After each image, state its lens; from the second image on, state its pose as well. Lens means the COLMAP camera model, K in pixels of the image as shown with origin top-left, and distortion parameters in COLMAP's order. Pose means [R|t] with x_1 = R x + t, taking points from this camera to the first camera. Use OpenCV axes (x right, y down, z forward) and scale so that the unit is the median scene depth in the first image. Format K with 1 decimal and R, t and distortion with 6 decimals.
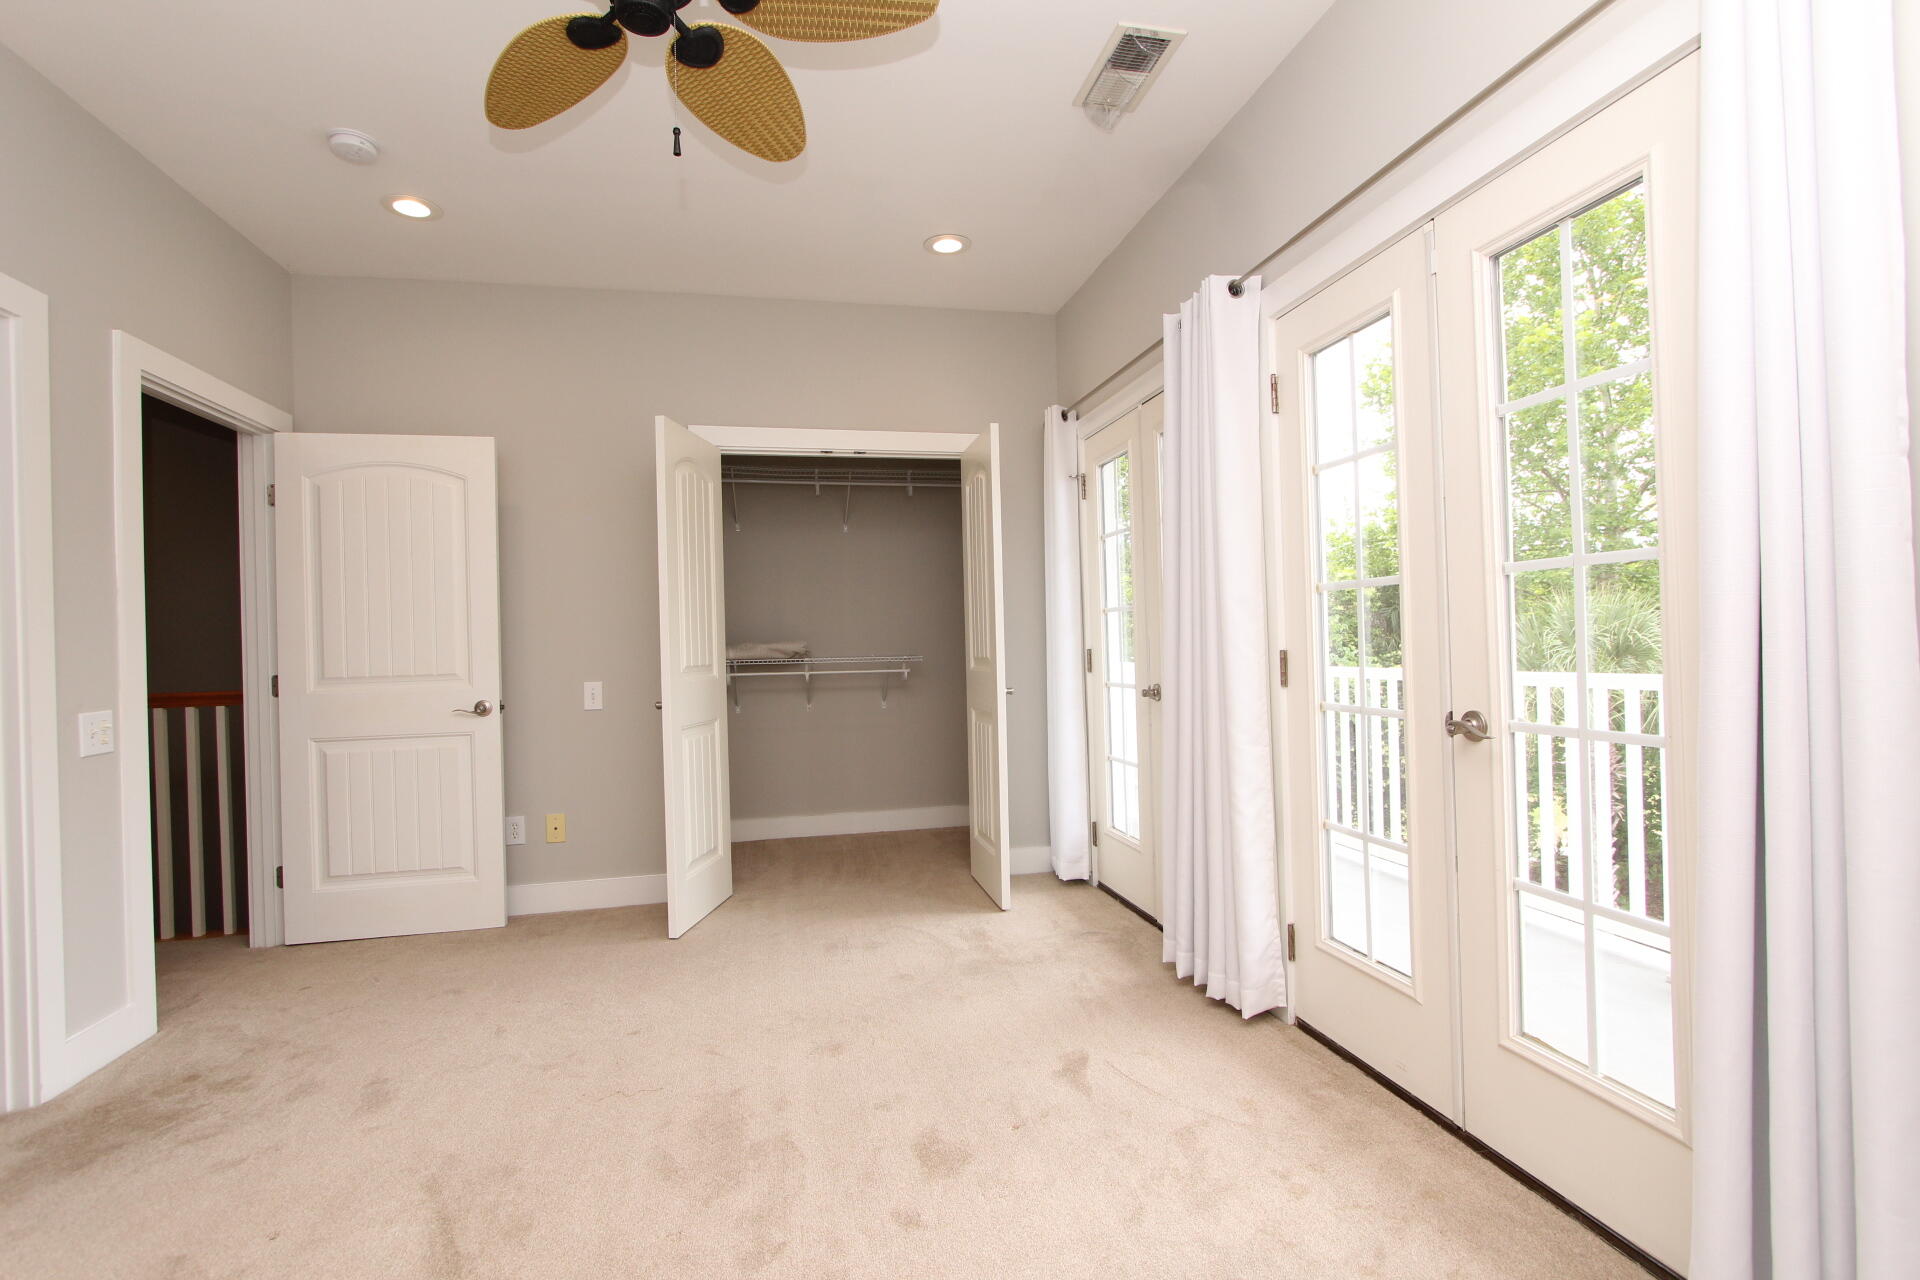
lens RADIAL K [[884.5, 0, 957.8], [0, 884.5, 641.9], [0, 0, 1]] dist [-0.013517, 0.000510]
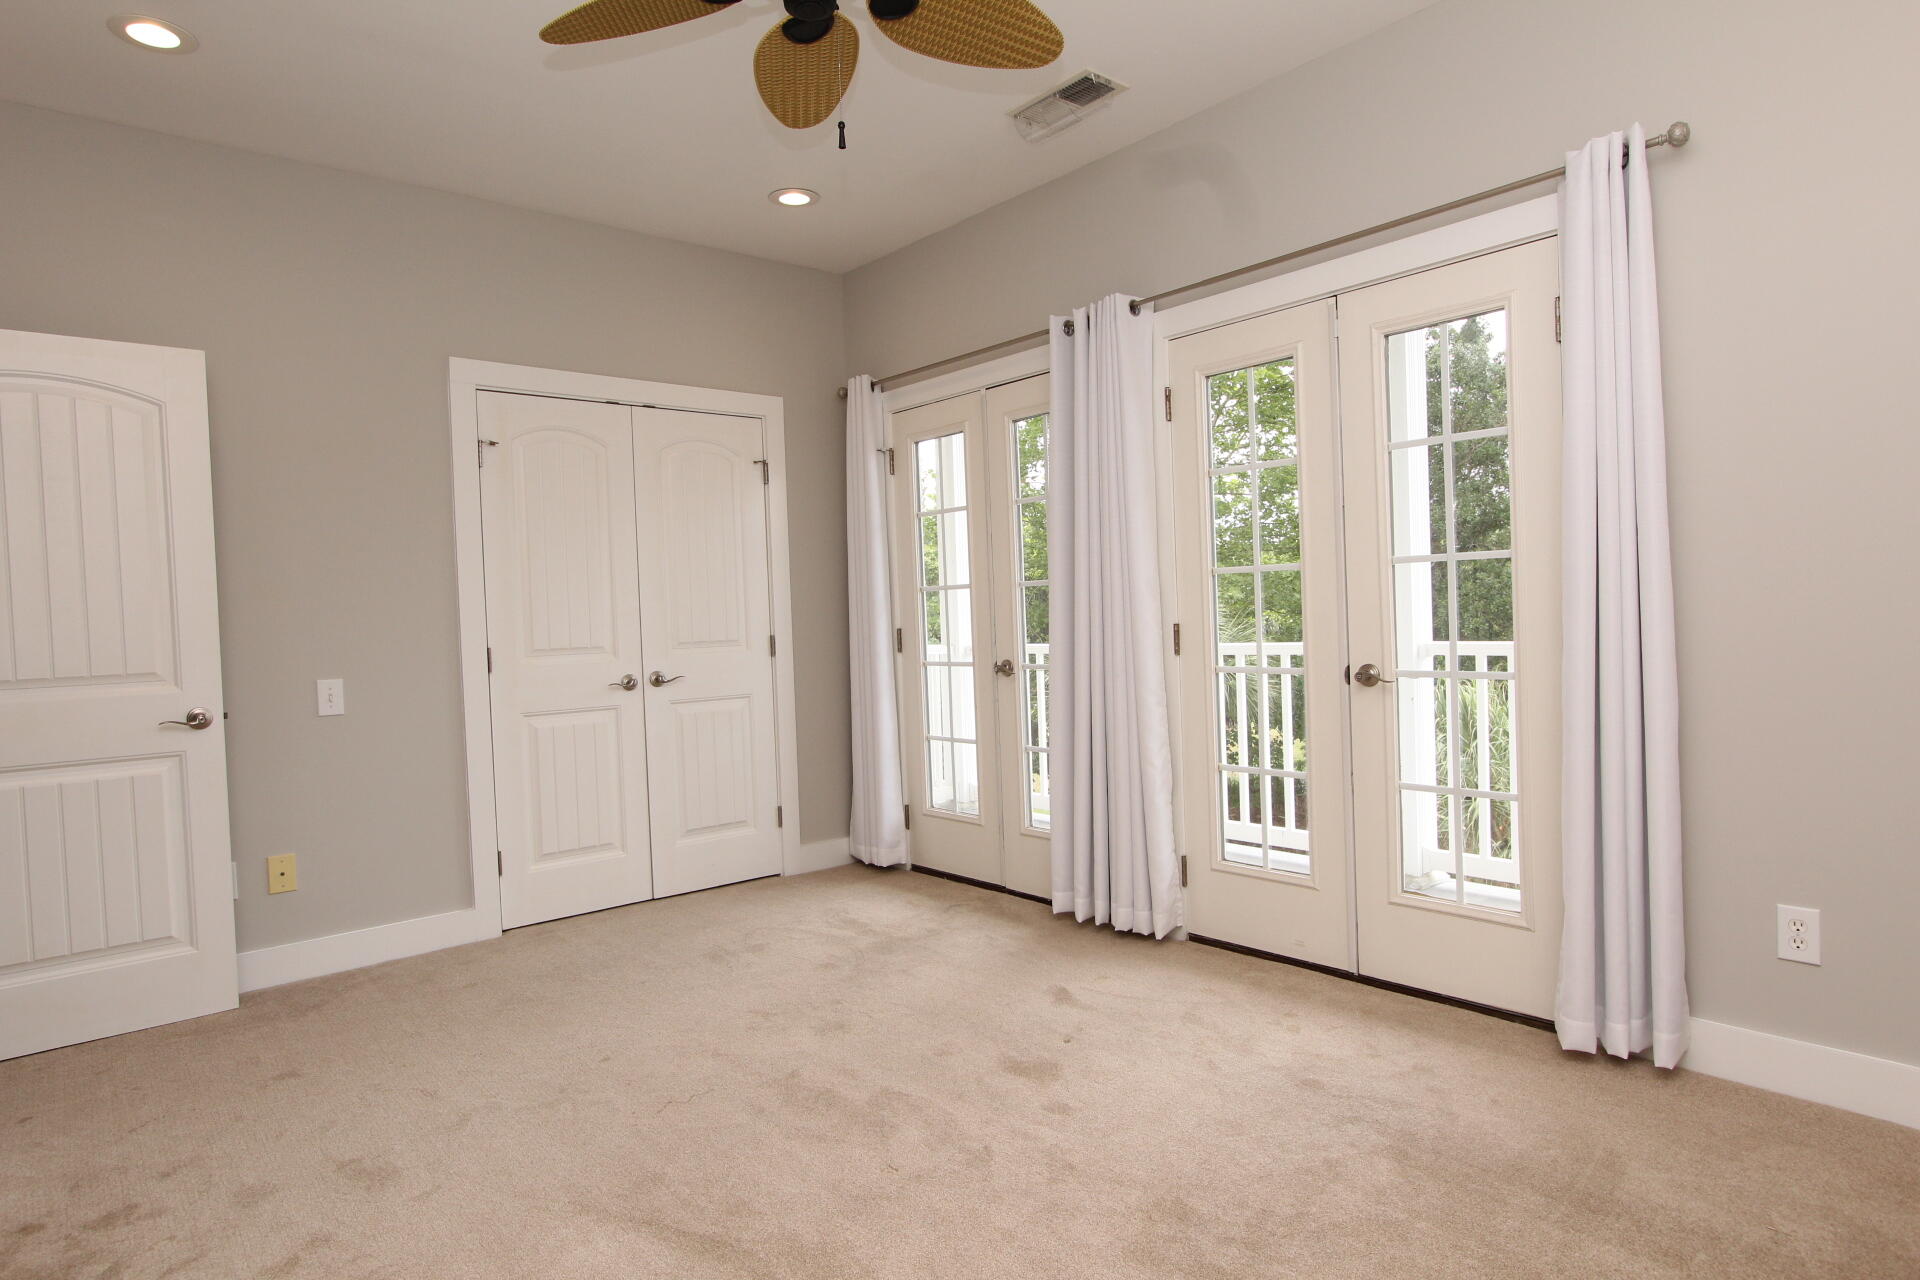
lens RADIAL K [[1084.8, 0, 954.1], [0, 1084.8, 641.5], [0, 0, 1]] dist [-0.014399, 0.004007]
pose [[0.882213, -0.018479, 0.470488, -0.555075], [0.012429, 0.999795, 0.015963, 0.006125], [-0.470687, -0.008235, 0.882262, -0.130238]]
